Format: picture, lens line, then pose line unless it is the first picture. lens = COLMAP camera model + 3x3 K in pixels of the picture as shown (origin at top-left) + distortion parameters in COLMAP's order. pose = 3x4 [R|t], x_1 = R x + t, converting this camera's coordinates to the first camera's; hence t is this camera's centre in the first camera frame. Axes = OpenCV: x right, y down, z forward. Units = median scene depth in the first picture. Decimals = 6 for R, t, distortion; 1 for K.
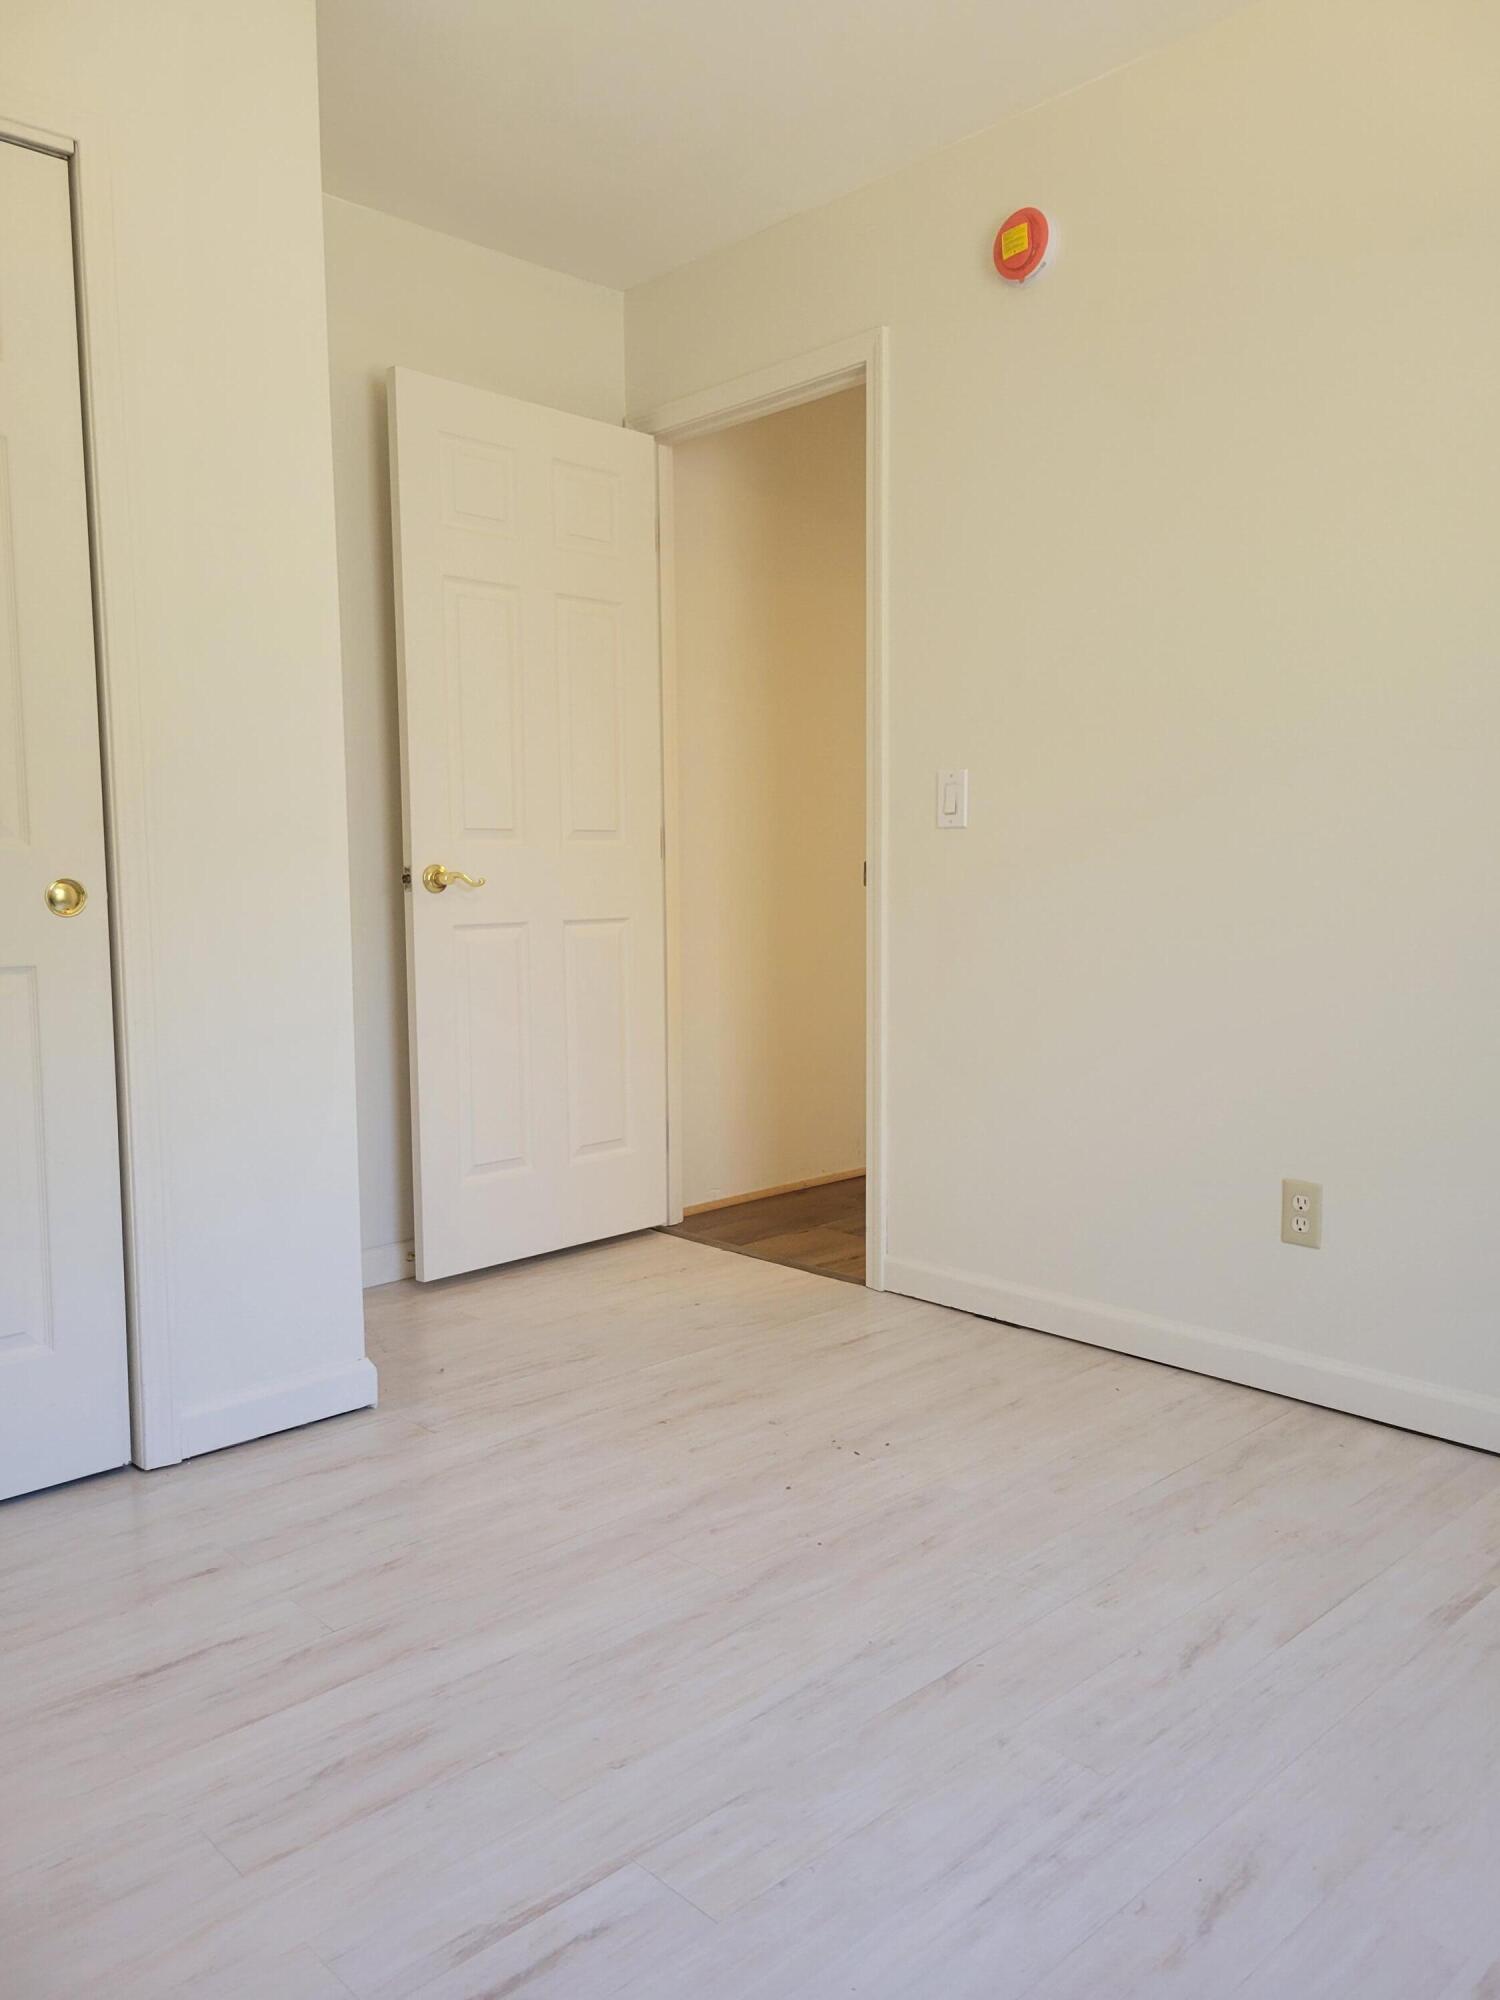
lens RADIAL K [[1489.3, 0, 747.1], [0, 1489.3, 1000.5], [0, 0, 1]] dist [0.058591, -0.031627]
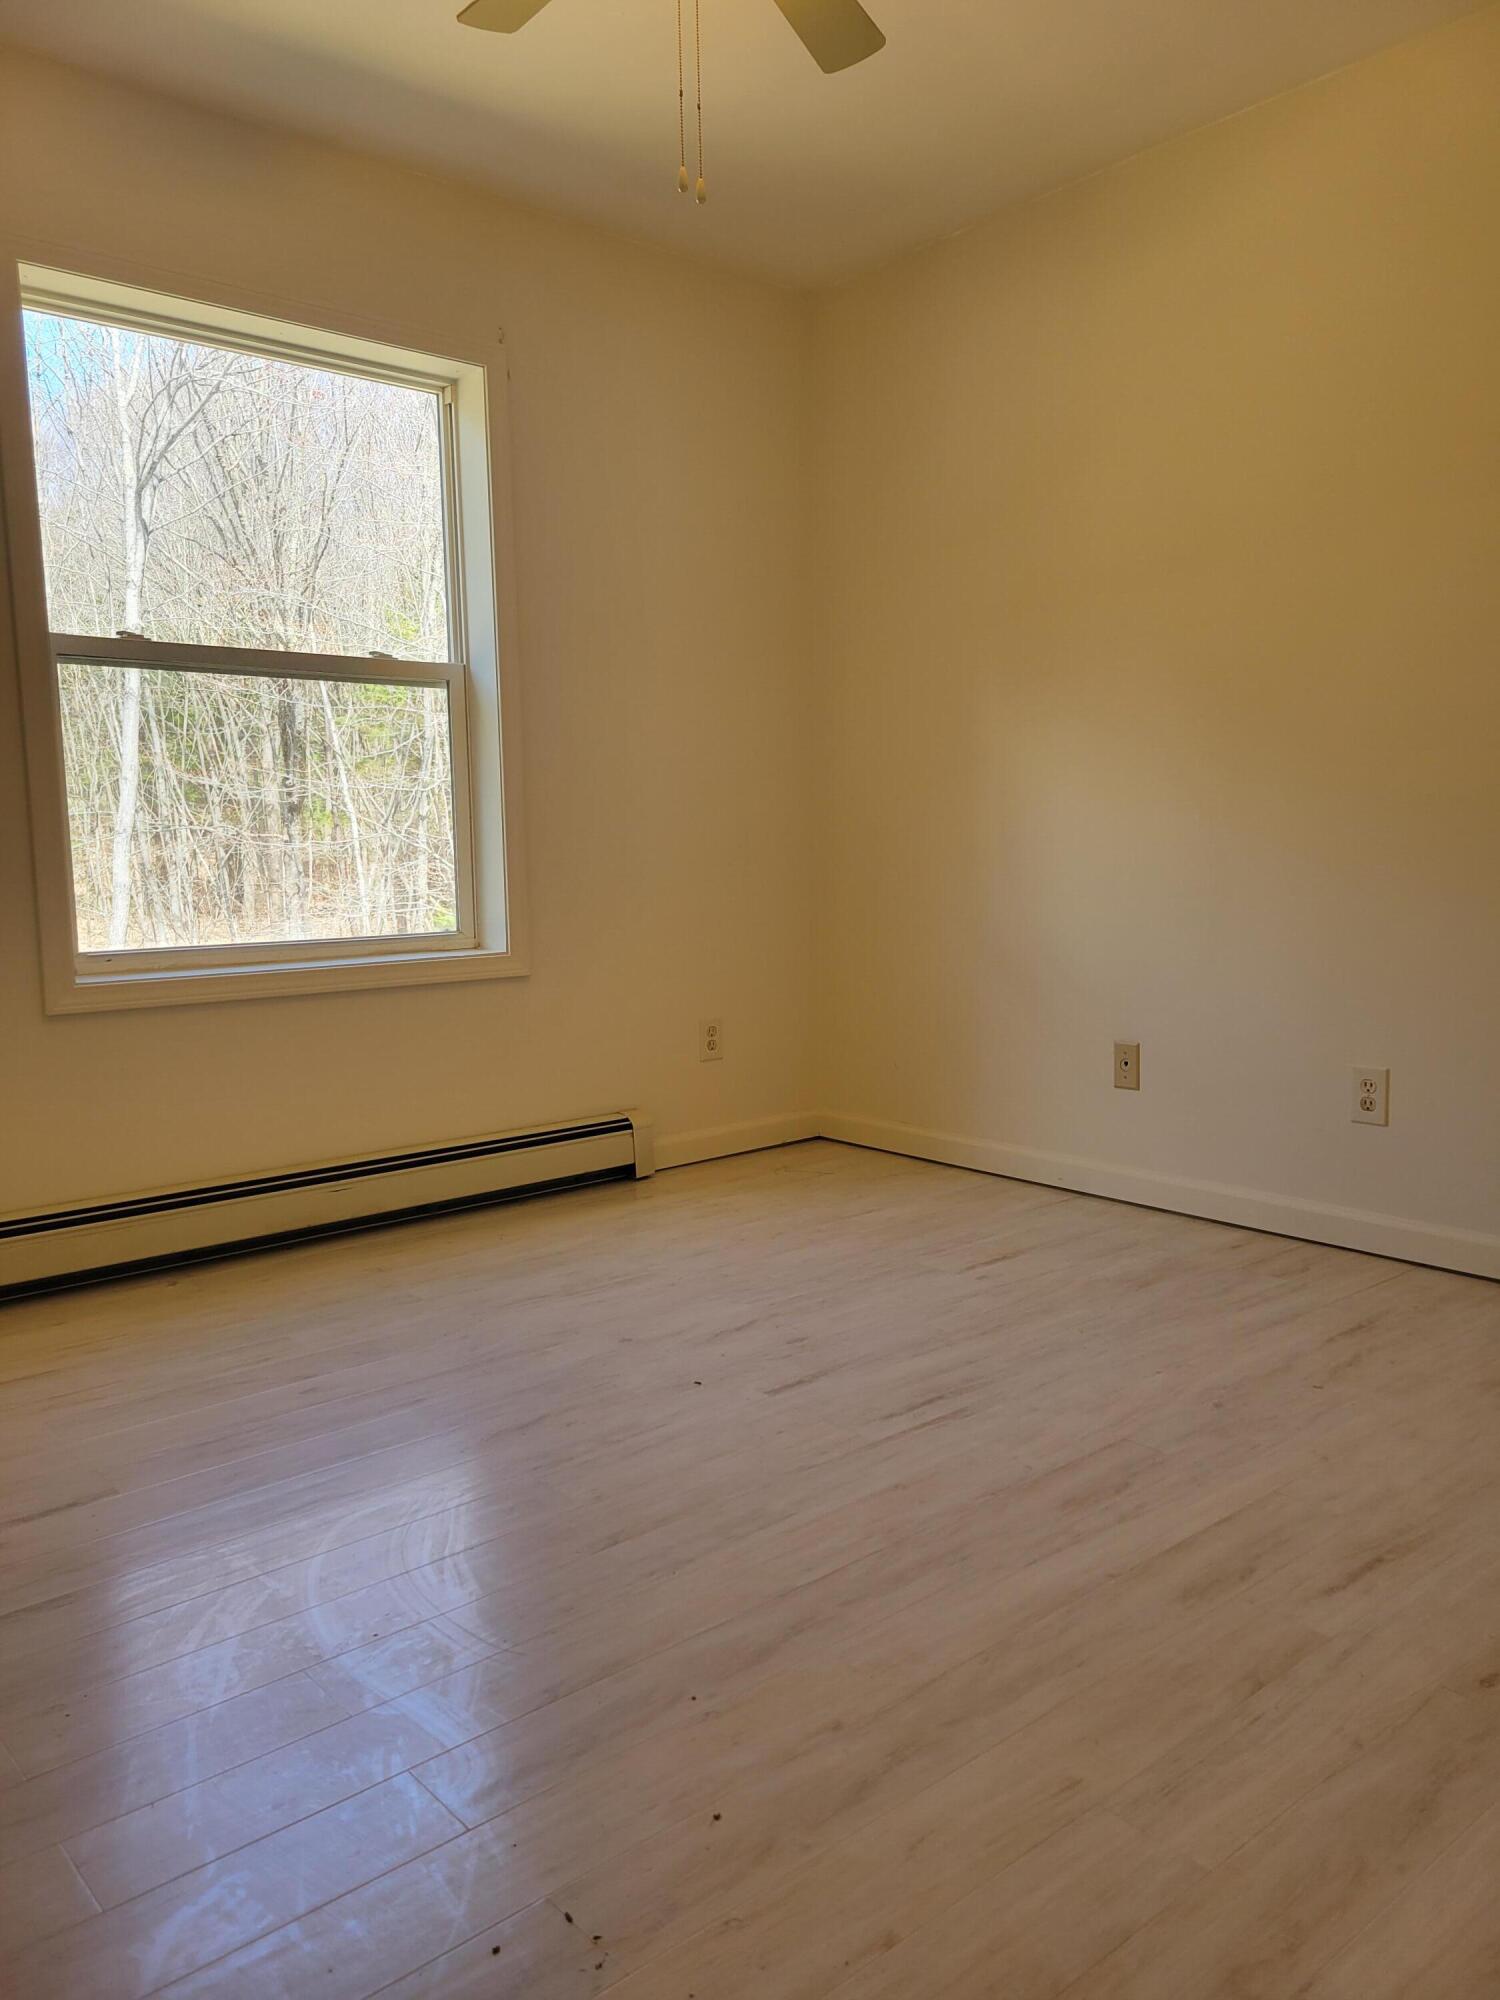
lens RADIAL K [[1489.3, 0, 745.3], [0, 1489.3, 1000.5], [0, 0, 1]] dist [0.058591, -0.031627]
pose [[-0.997999, 0.022730, 0.059011, -0.034329], [0.034097, 0.979318, 0.199435, -0.149364], [-0.053257, 0.201048, -0.978133, 1.931778]]
